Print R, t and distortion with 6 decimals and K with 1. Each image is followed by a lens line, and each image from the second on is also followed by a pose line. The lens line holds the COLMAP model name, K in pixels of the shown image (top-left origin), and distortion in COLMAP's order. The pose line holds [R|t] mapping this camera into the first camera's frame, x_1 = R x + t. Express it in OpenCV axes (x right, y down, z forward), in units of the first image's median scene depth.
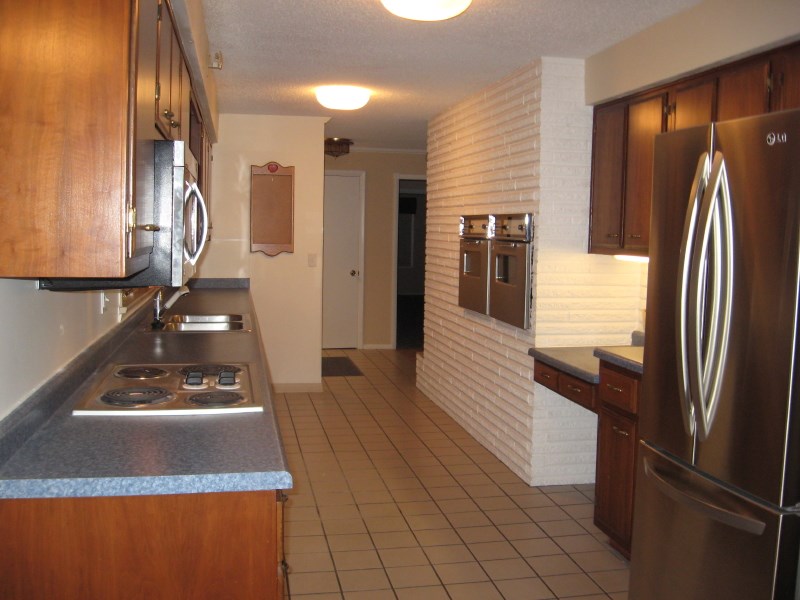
lens RADIAL K [[823.1, 0, 402.4], [0, 823.1, 303.1], [0, 0, 1]] dist [-0.125660, 0.000000]
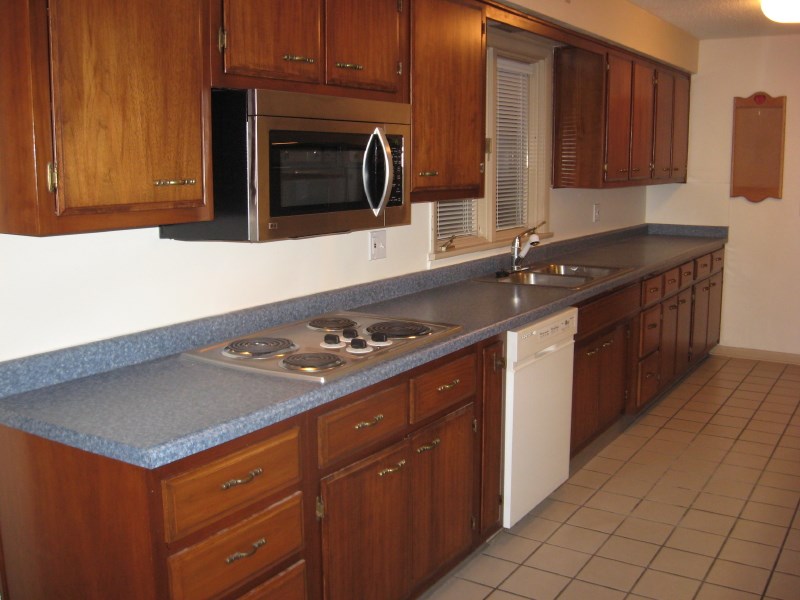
lens RADIAL K [[823.1, 0, 400.2], [0, 823.1, 299.5], [0, 0, 1]] dist [-0.125660, 0.000000]
pose [[0.714209, 0.092531, -0.693789, 0.274375], [-0.042383, 0.995122, 0.089089, -0.023235], [0.698648, -0.034224, 0.714647, 0.220777]]
